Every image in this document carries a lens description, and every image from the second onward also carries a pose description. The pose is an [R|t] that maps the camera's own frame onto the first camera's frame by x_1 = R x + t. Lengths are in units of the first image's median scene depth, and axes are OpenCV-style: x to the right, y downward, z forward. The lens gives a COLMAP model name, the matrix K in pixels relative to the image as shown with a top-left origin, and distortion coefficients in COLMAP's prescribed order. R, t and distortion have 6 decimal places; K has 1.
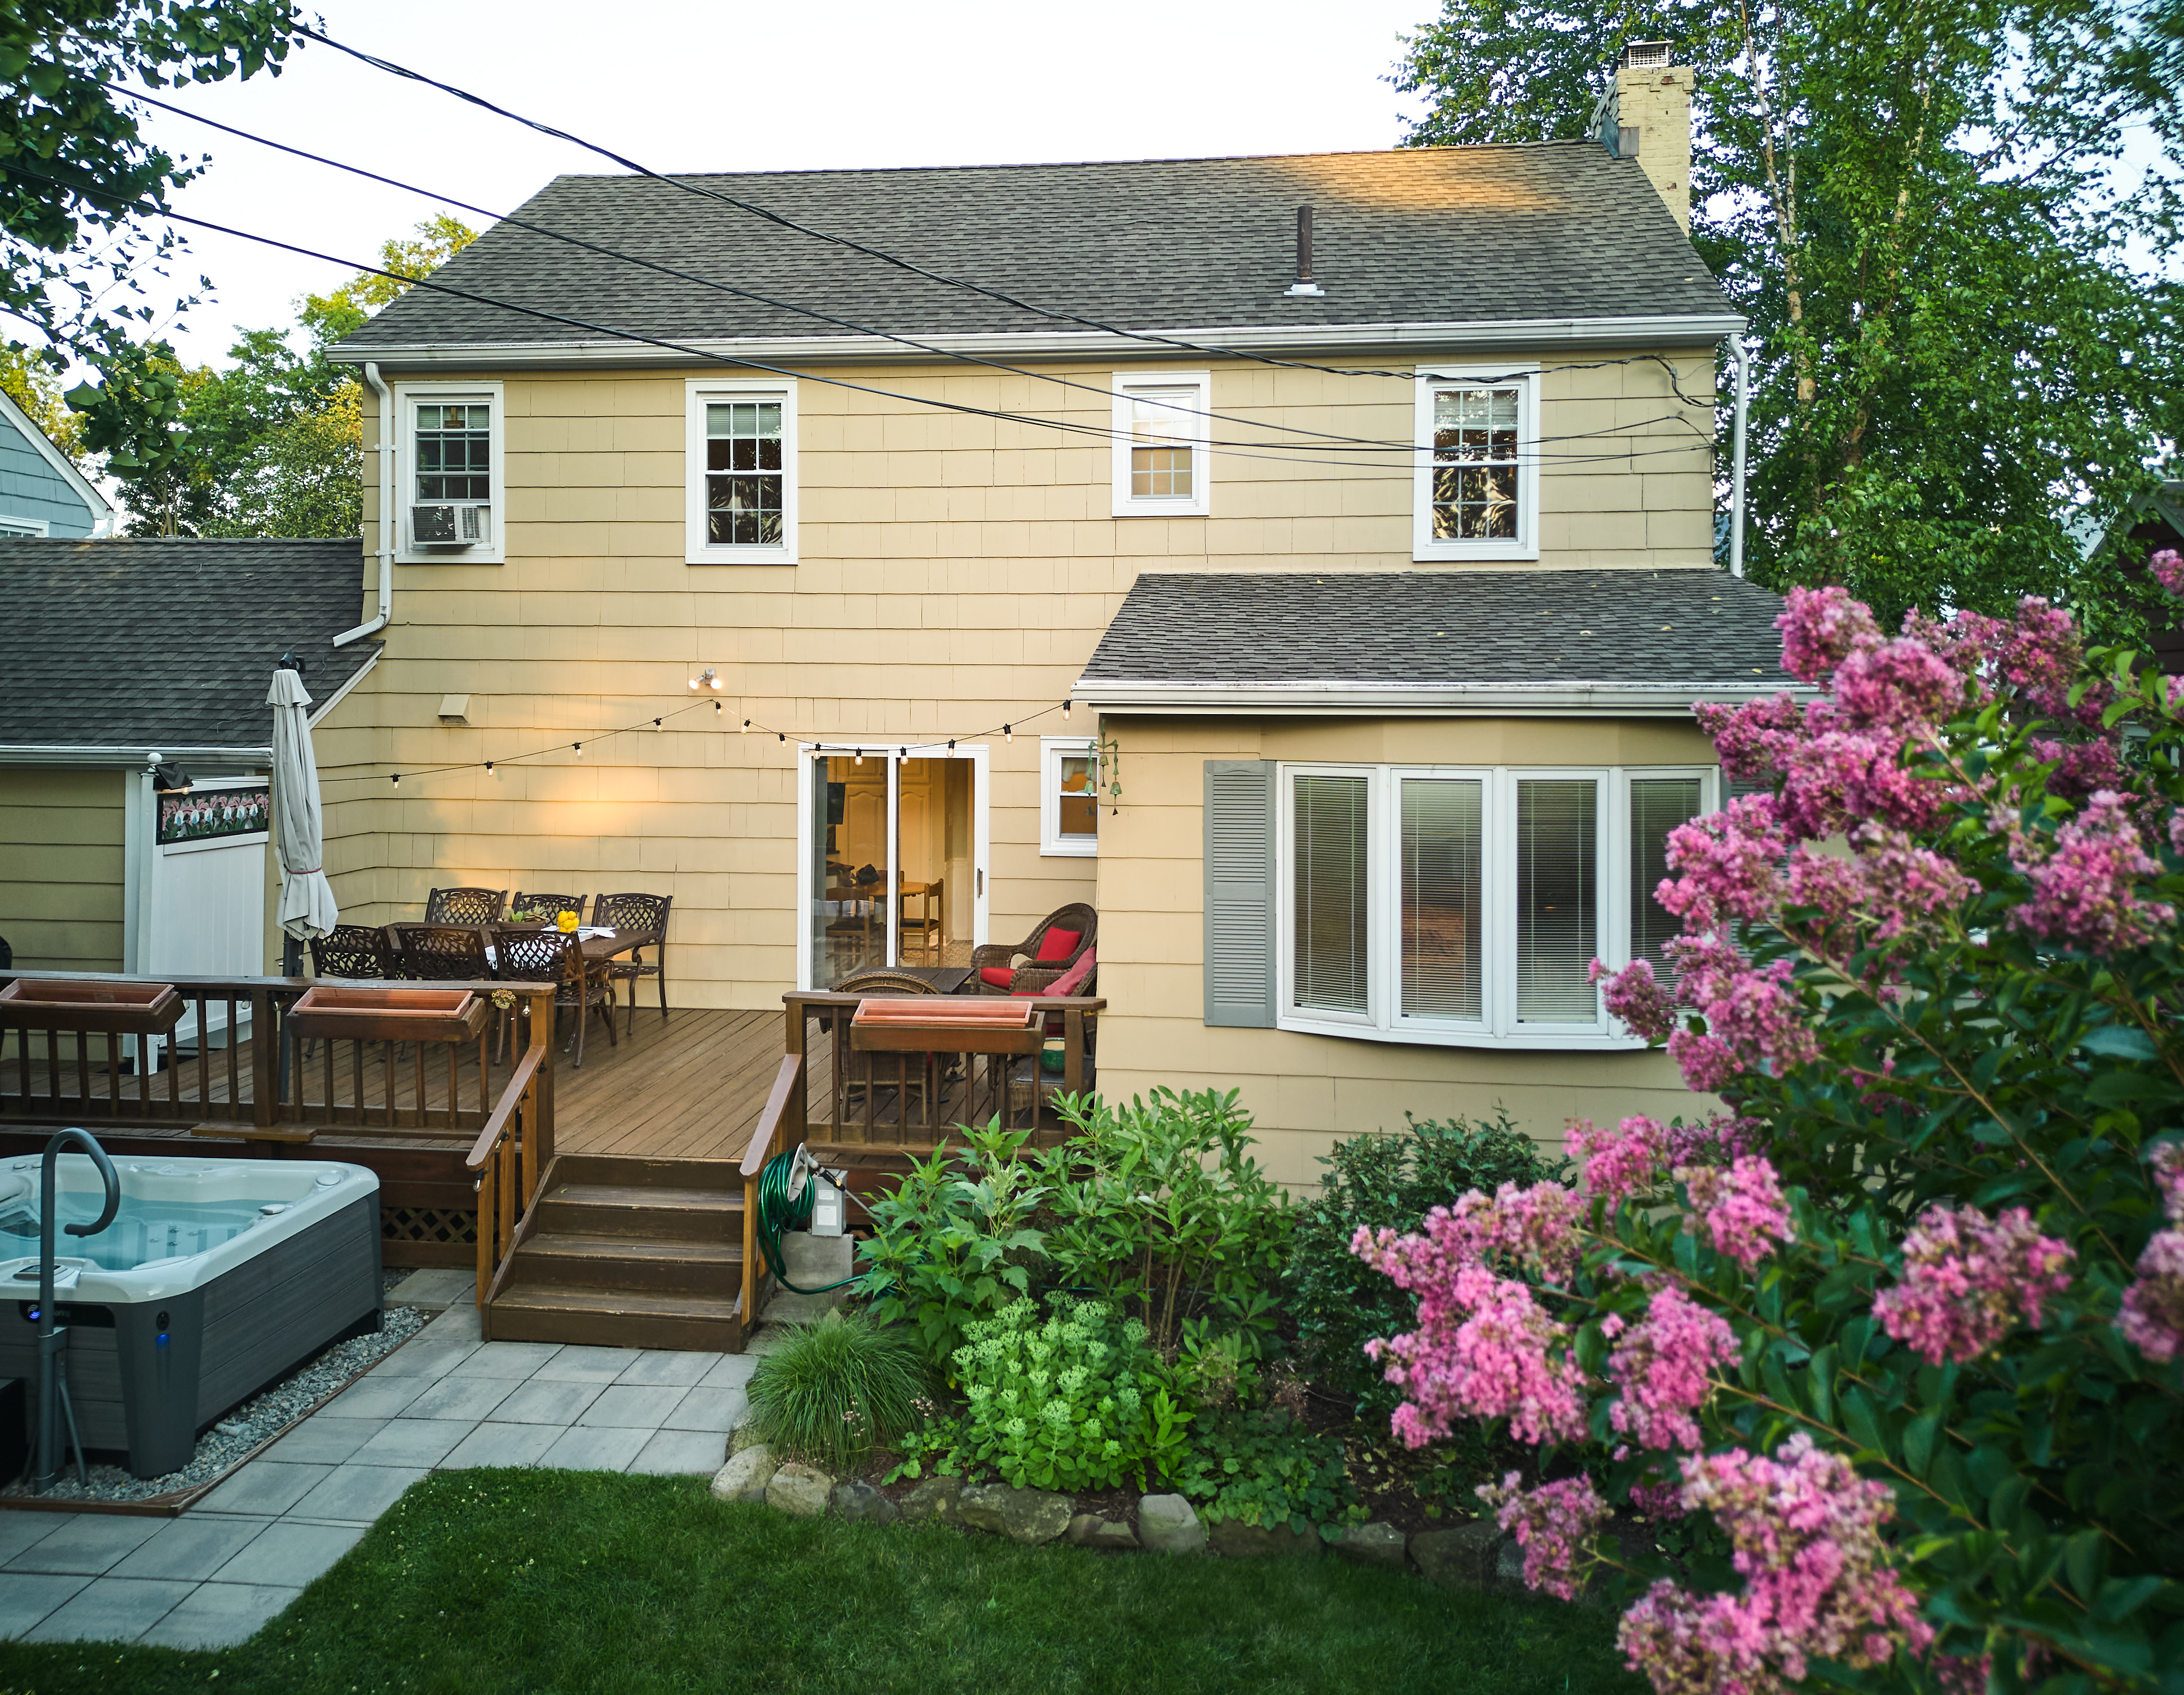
lens RADIAL K [[1533.6, 0, 1097.2], [0, 1533.6, 698.8], [0, 0, 1]] dist [0.024585, -0.035526]
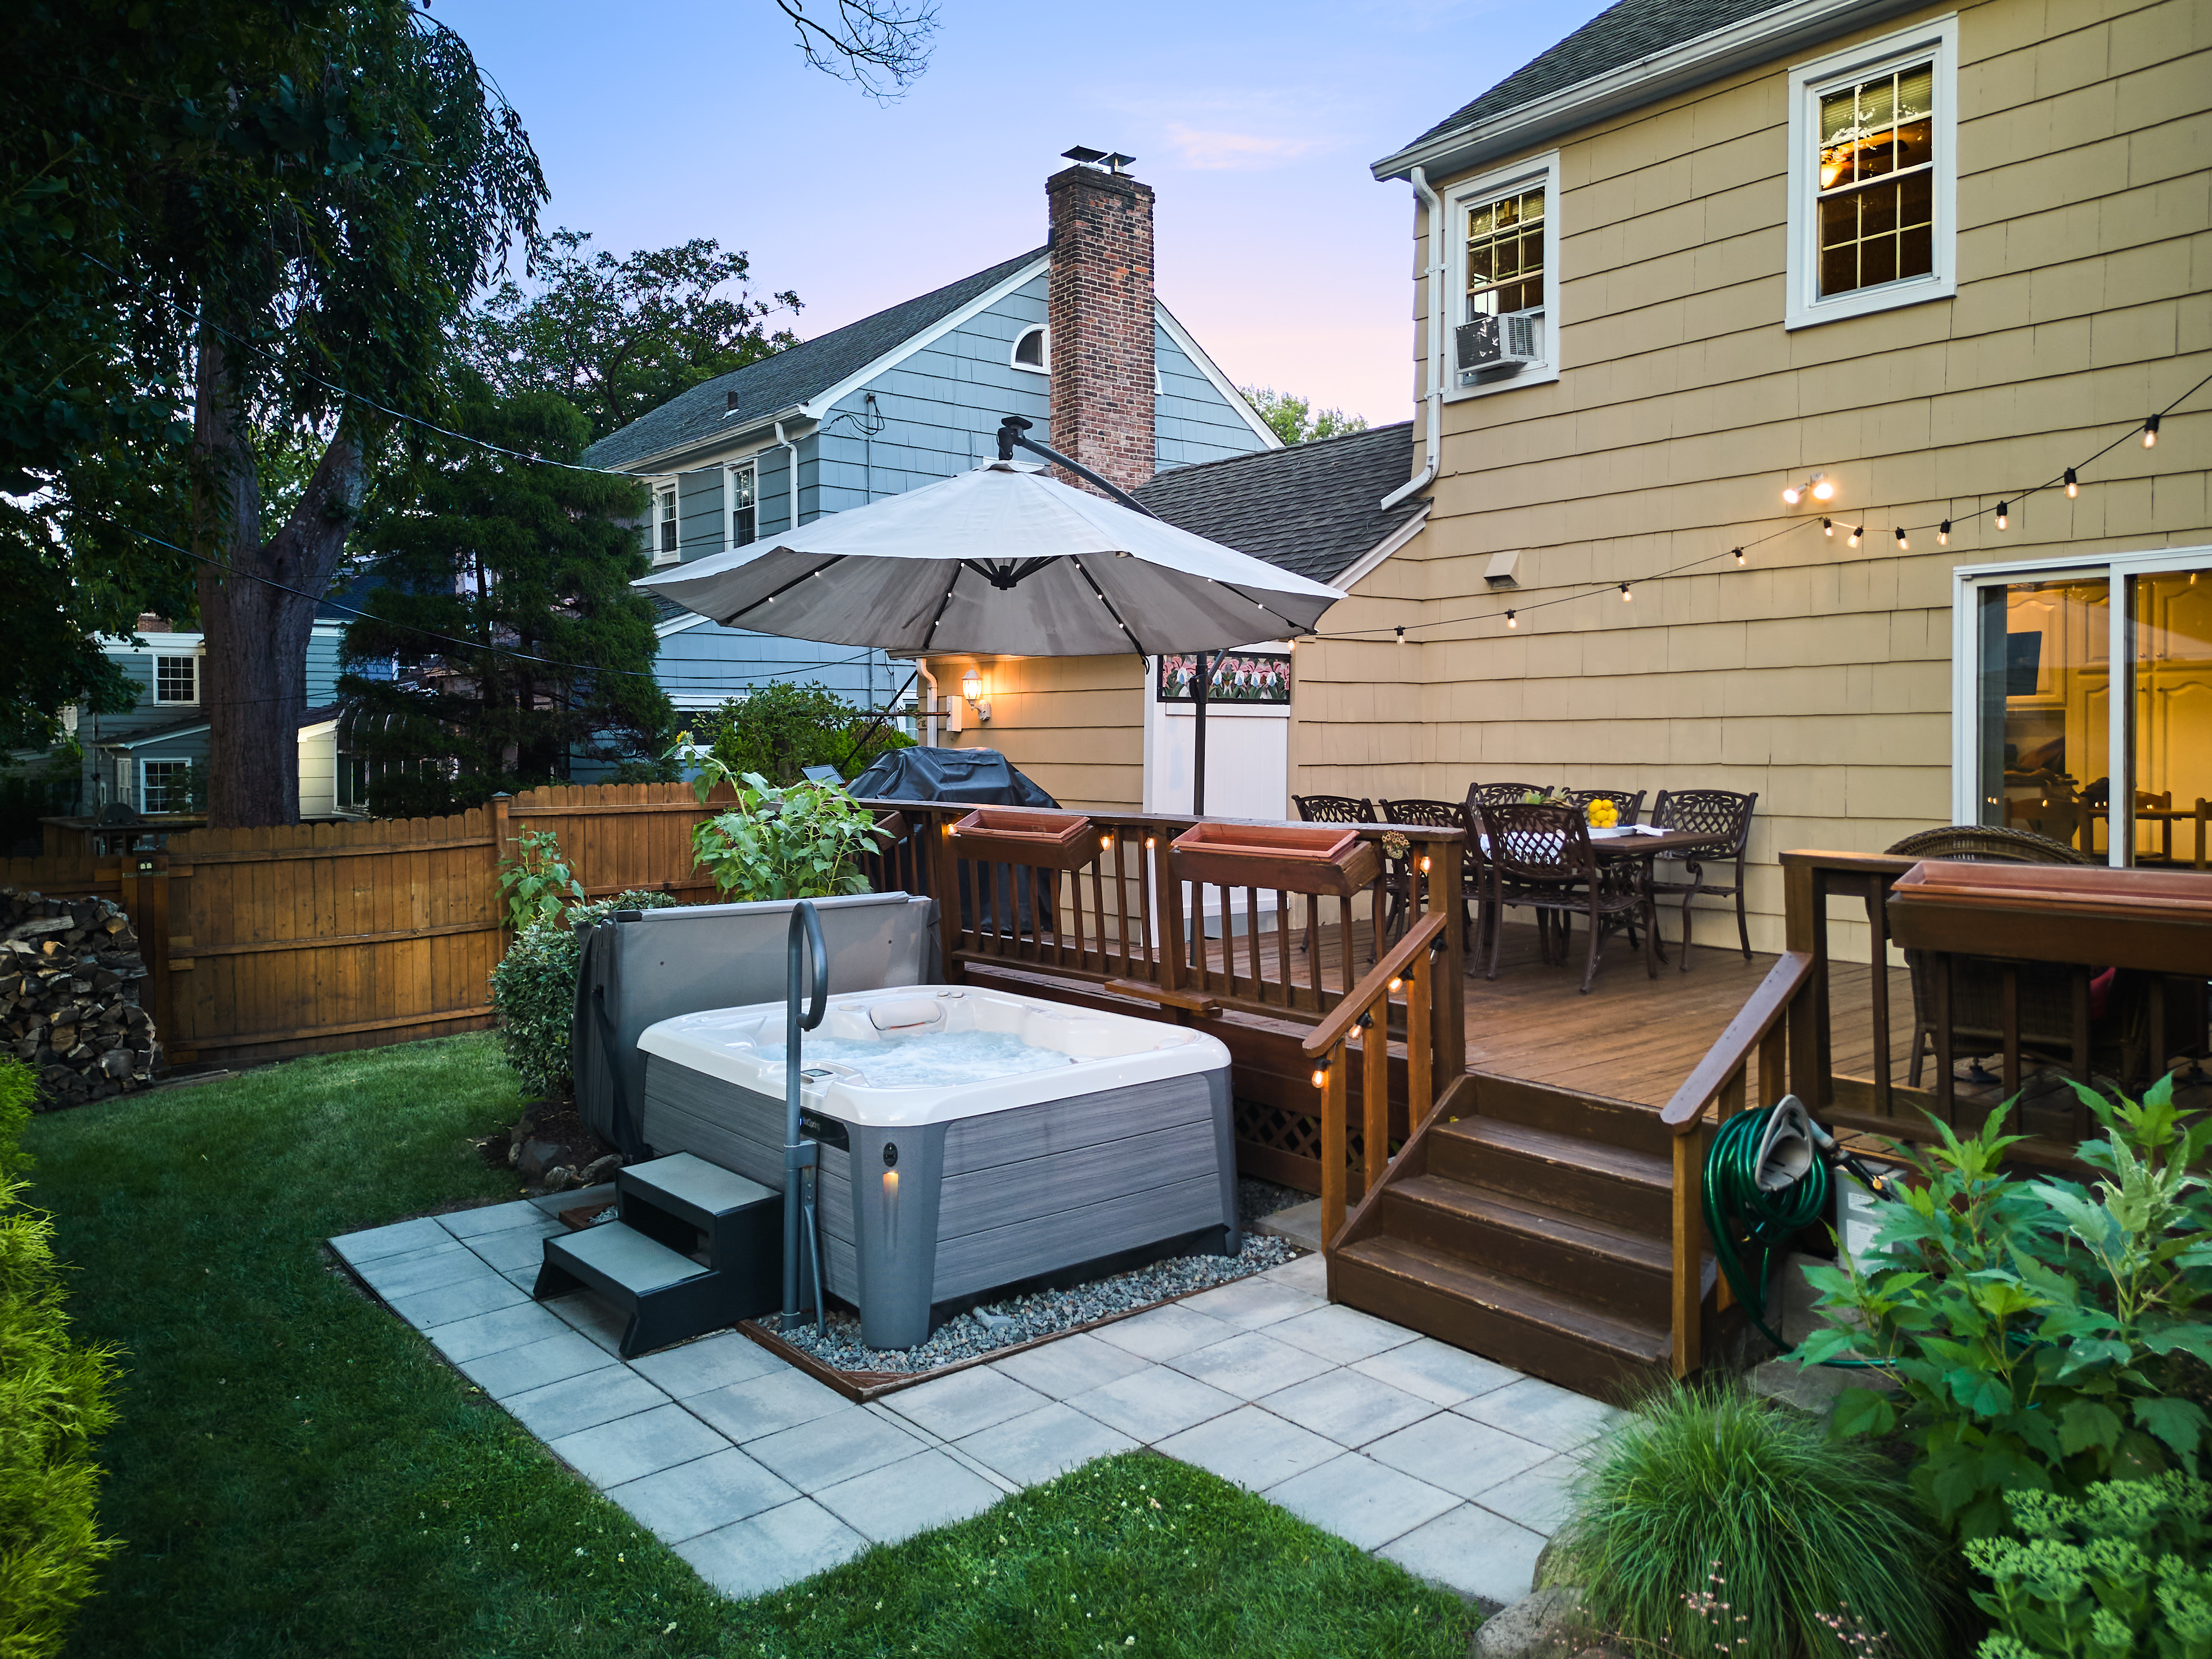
lens RADIAL K [[1564.4, 0, 1111.3], [0, 1564.4, 783.1], [0, 0, 1]] dist [0.053879, -0.080632]
pose [[0.715200, 0.012574, -0.698807, 0.032622], [0.010629, 0.999527, 0.028863, 0.151305], [0.698839, -0.028071, 0.714728, 0.403477]]
